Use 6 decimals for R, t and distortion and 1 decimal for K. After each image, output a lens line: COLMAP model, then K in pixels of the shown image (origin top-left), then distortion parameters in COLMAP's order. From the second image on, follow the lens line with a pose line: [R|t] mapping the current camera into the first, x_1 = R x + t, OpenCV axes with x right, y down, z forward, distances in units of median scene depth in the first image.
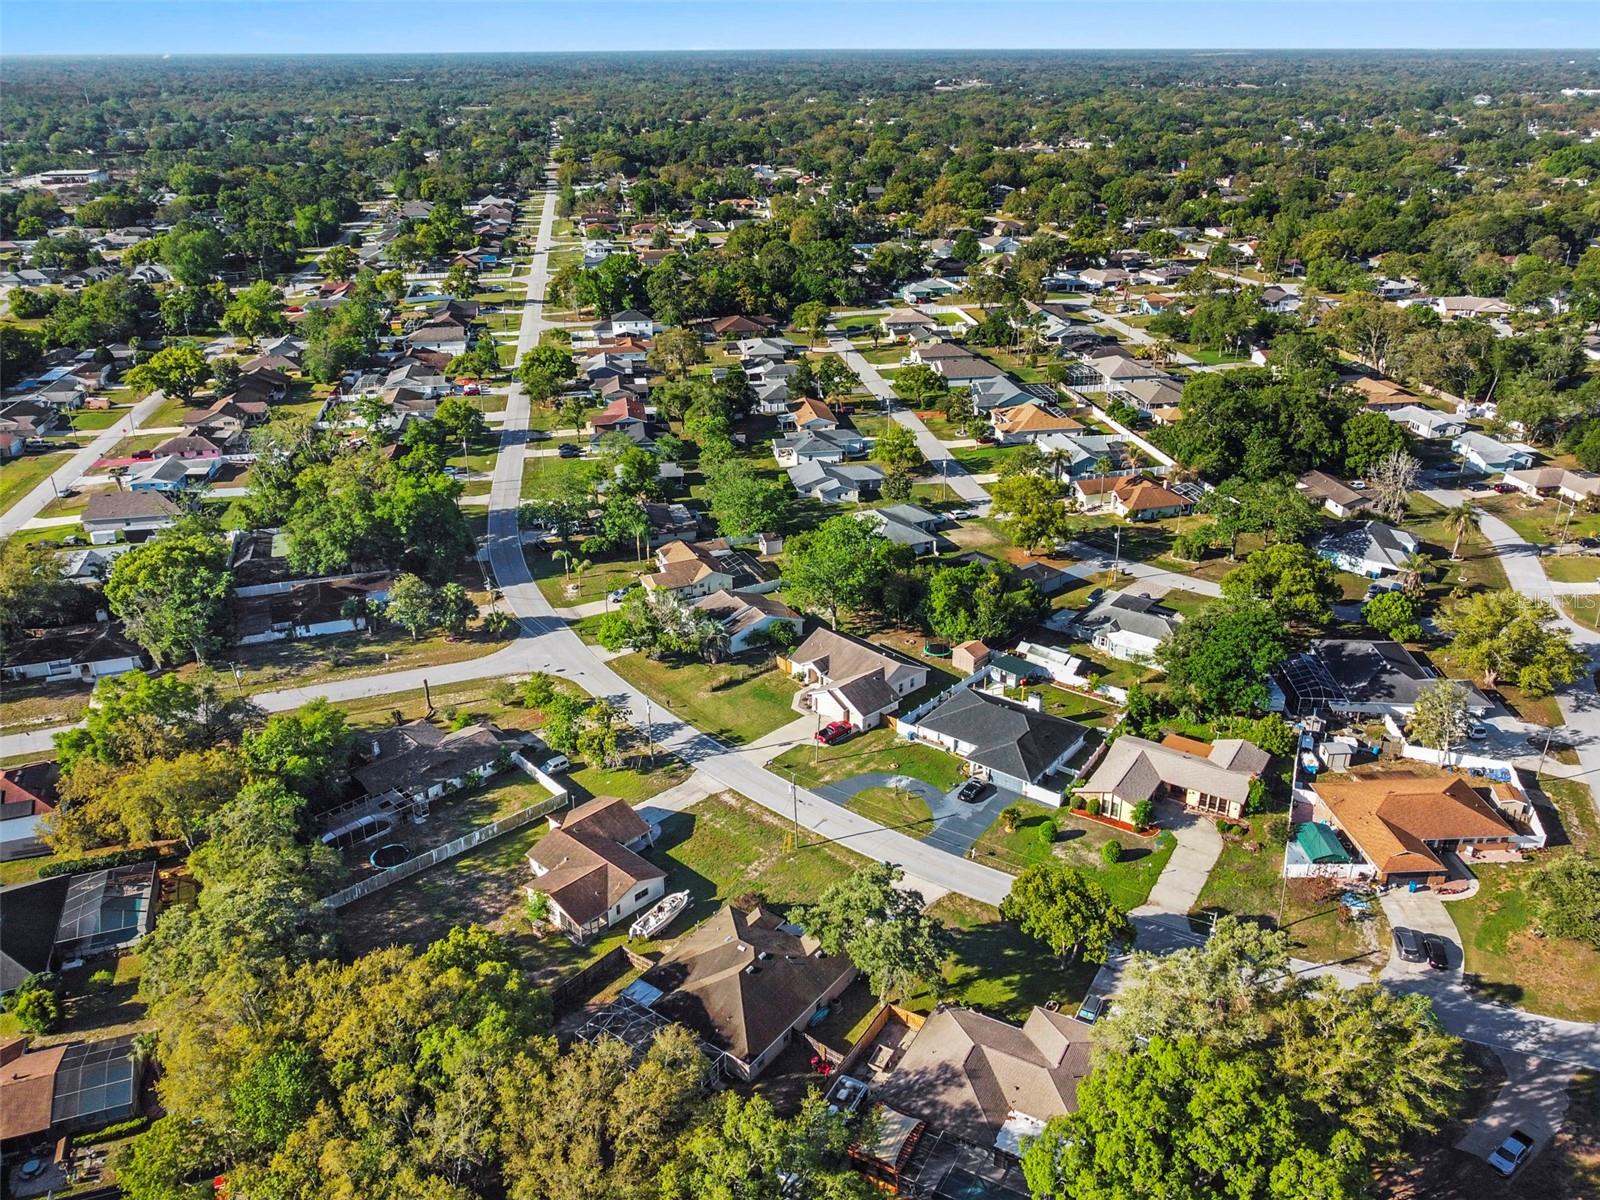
lens RADIAL K [[1246.7, 0, 791.4], [0, 1246.7, 618.3], [0, 0, 1]] dist [0.000341, 0.000185]
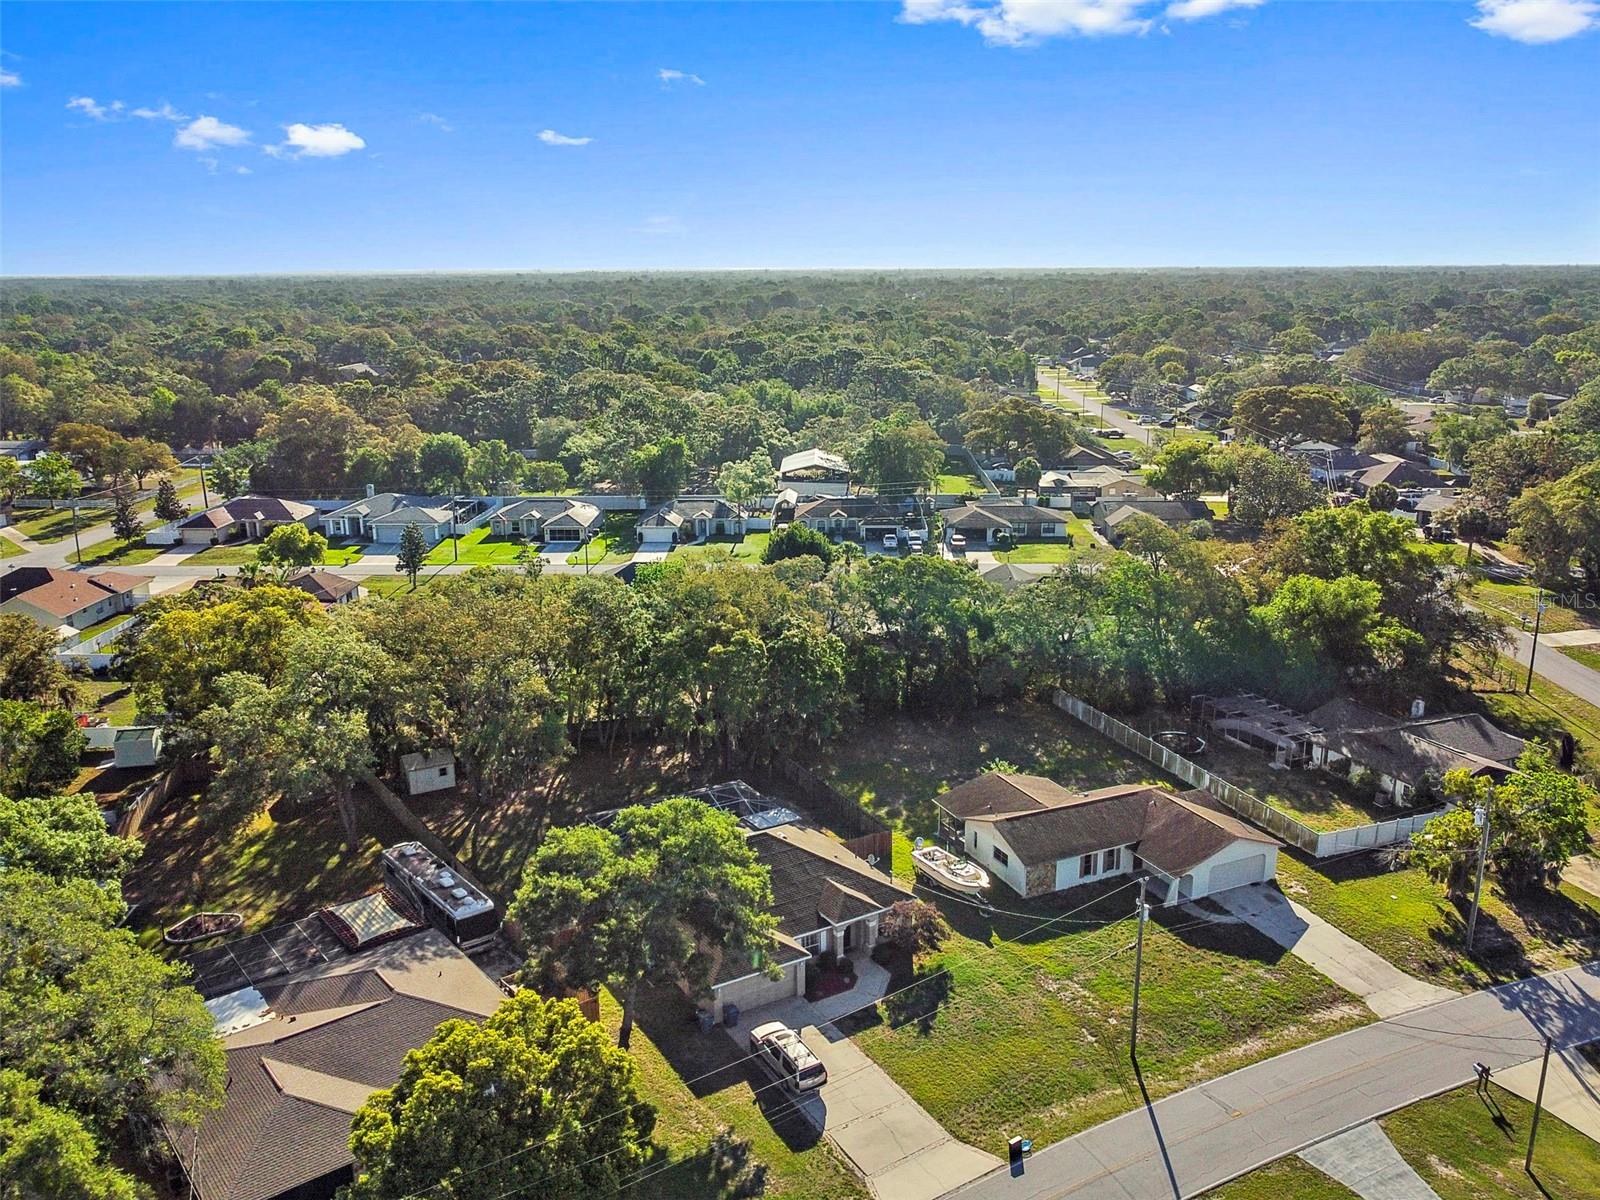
lens RADIAL K [[1272.6, 0, 795.7], [0, 1272.6, 599.4], [0, 0, 1]] dist [-0.001930, 0.004592]
pose [[-0.381793, 0.240350, -0.892449, 0.469265], [-0.382216, 0.838101, 0.389227, -0.101139], [0.841513, 0.489713, -0.228116, 0.998651]]
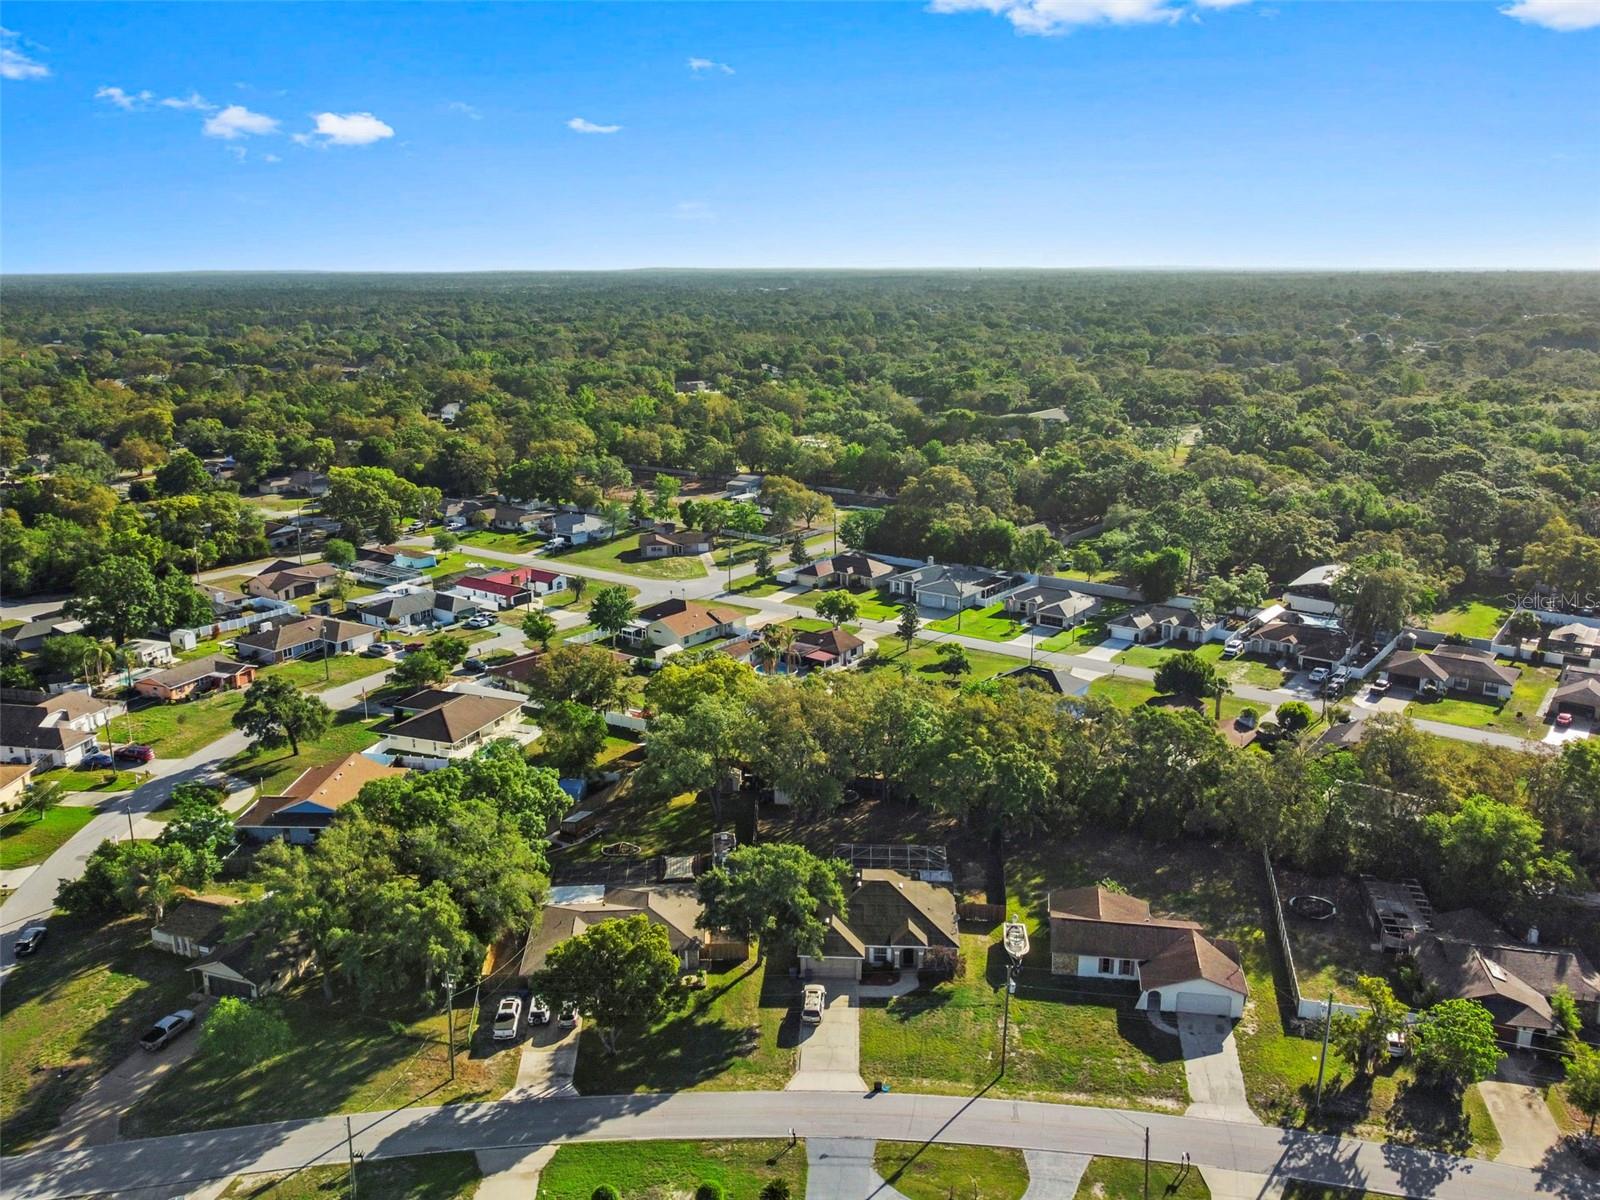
lens RADIAL K [[1272.6, 0, 795.7], [0, 1272.6, 599.4], [0, 0, 1]] dist [-0.001930, 0.004592]
pose [[-0.836481, 0.142396, -0.529172, 0.503795], [-0.226358, 0.789635, 0.570297, -0.475423], [0.499061, 0.596824, -0.628282, 1.350298]]
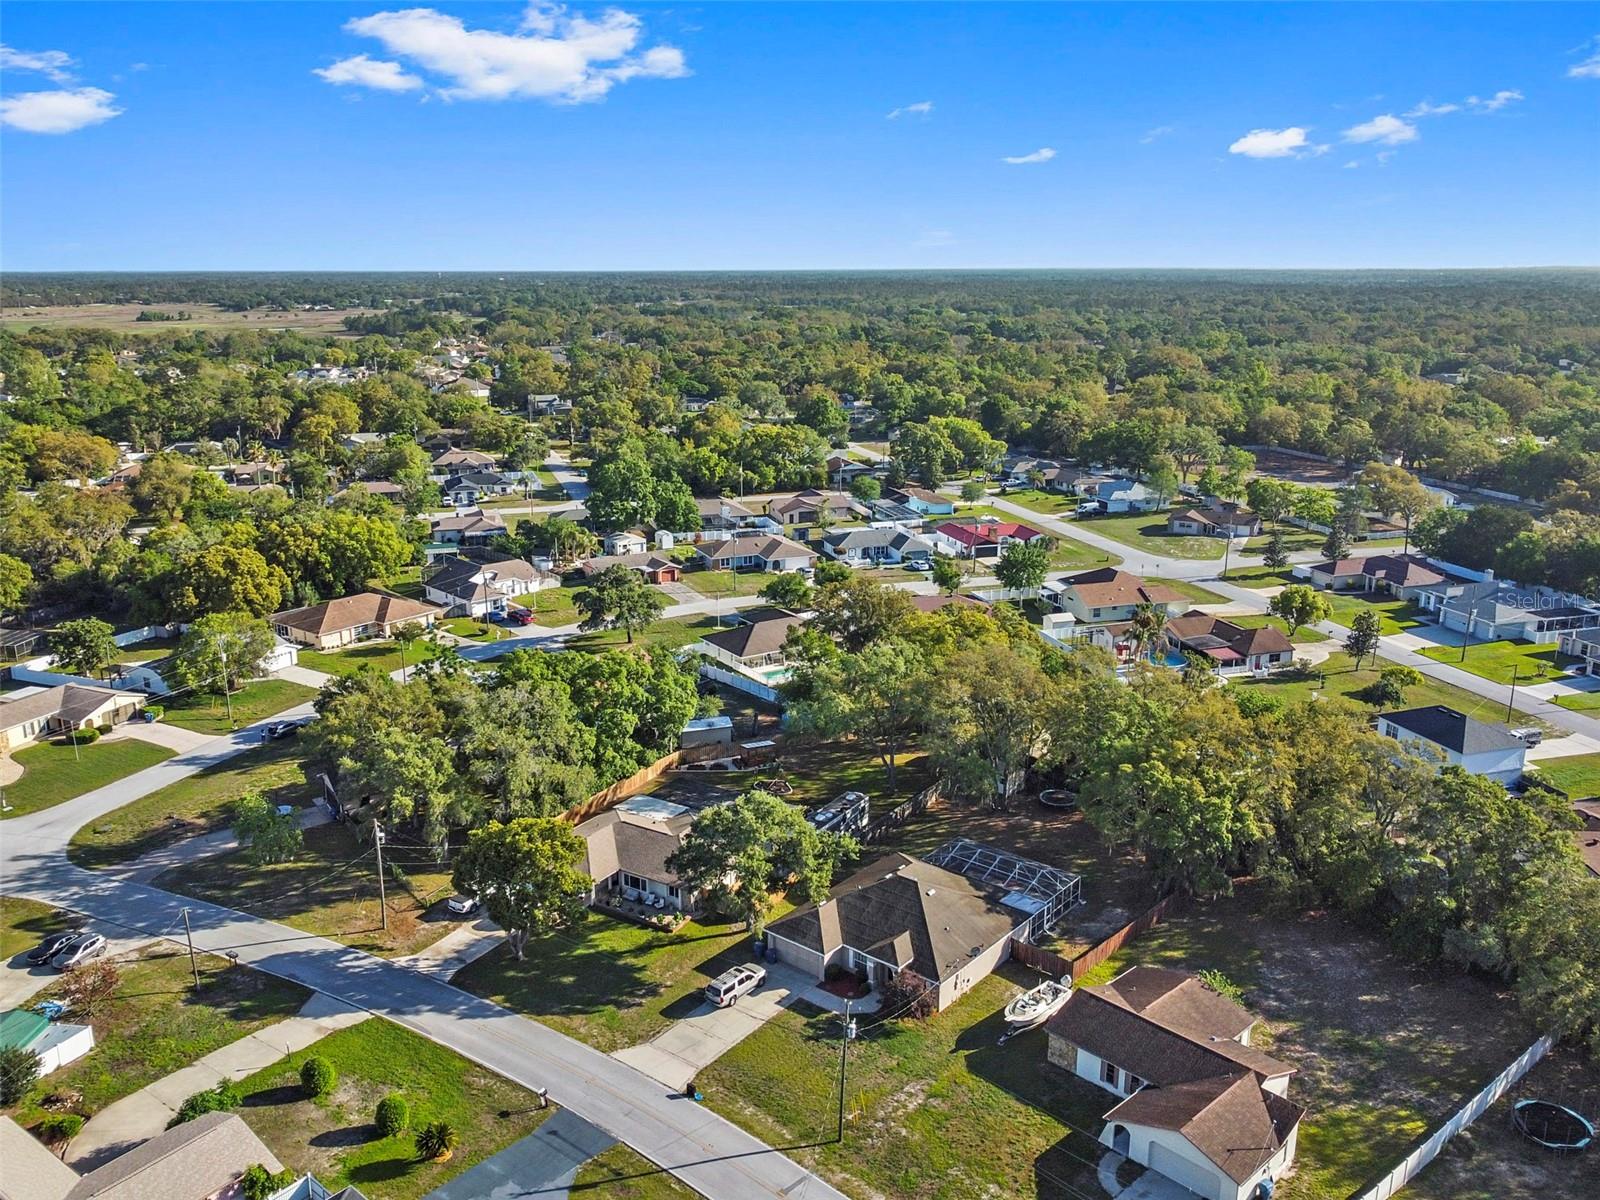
lens RADIAL K [[1272.6, 0, 795.7], [0, 1272.6, 599.4], [0, 0, 1]] dist [-0.001930, 0.004592]
pose [[-0.998894, -0.010706, 0.045774, 0.001043], [0.020990, 0.769698, 0.638063, -0.399480], [-0.042063, 0.638318, -0.768622, 1.395217]]
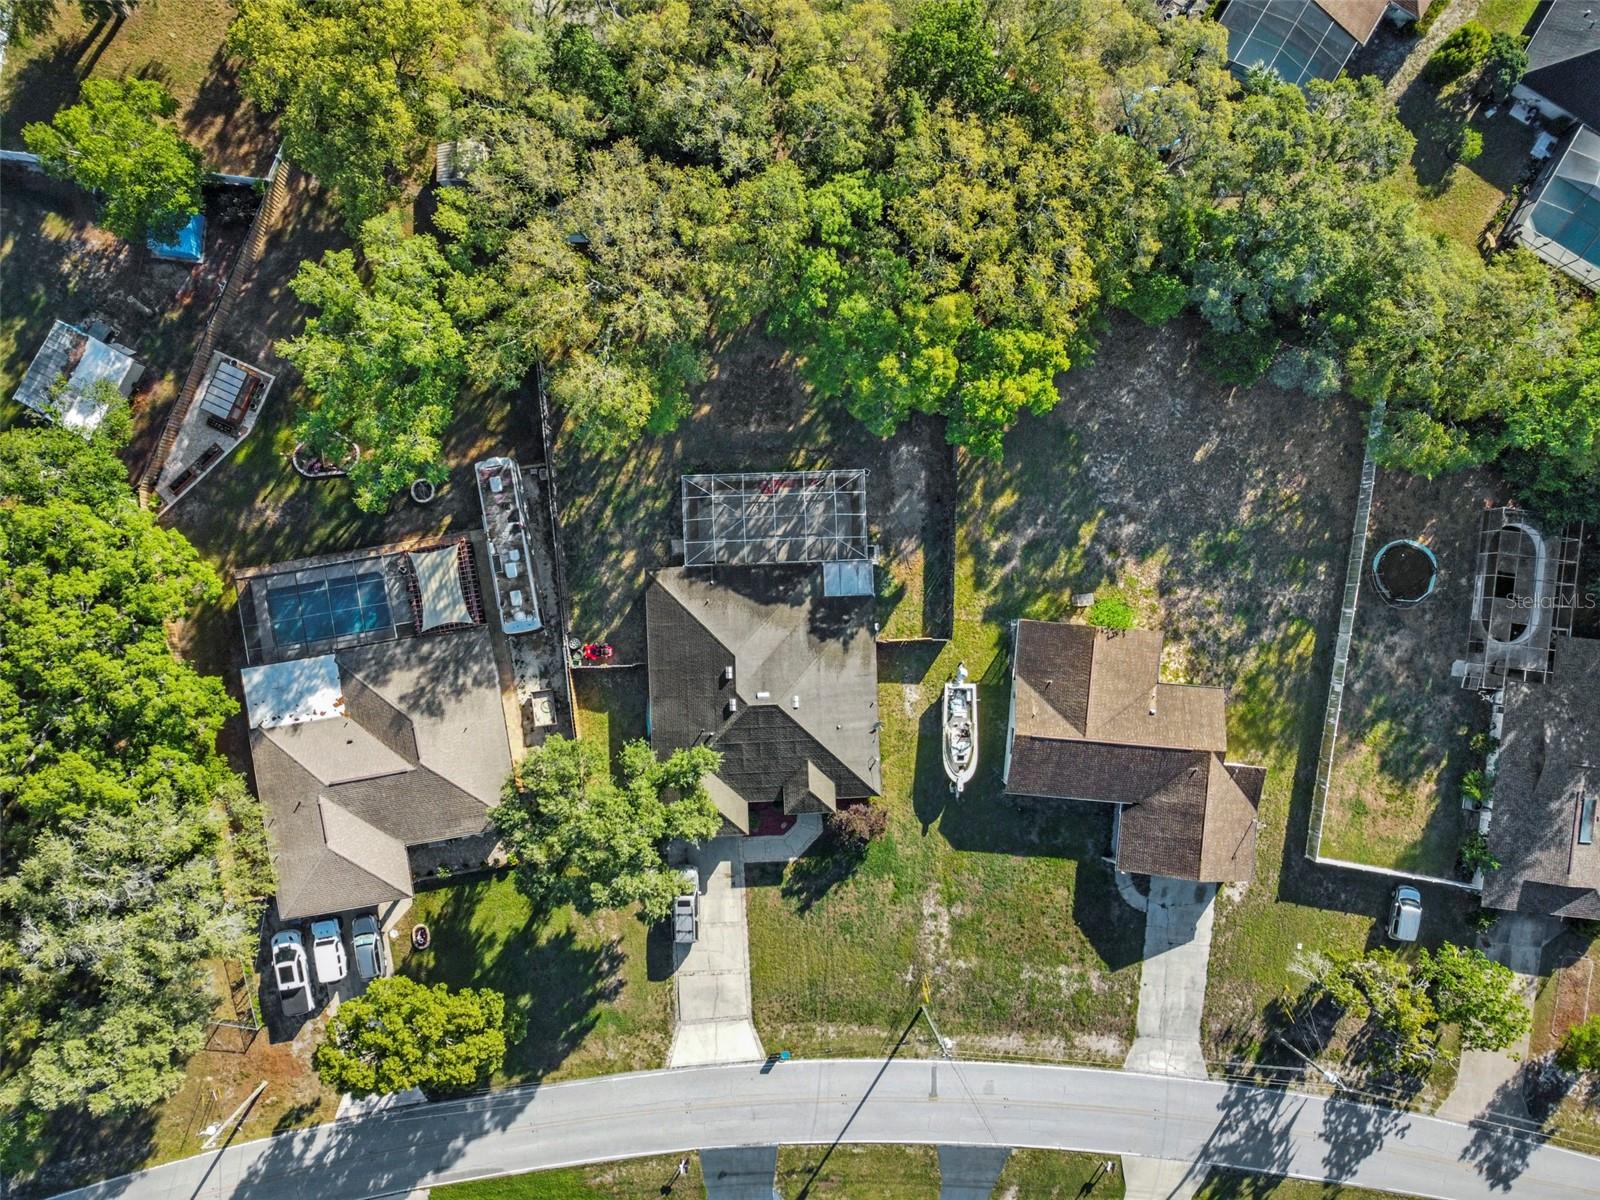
lens RADIAL K [[1272.6, 0, 795.7], [0, 1272.6, 599.4], [0, 0, 1]] dist [-0.001930, 0.004592]
pose [[-0.779131, 0.626729, -0.012860, -0.070374], [-0.276023, -0.324580, 0.904687, -0.326970], [0.562820, 0.708420, 0.425882, 0.602043]]
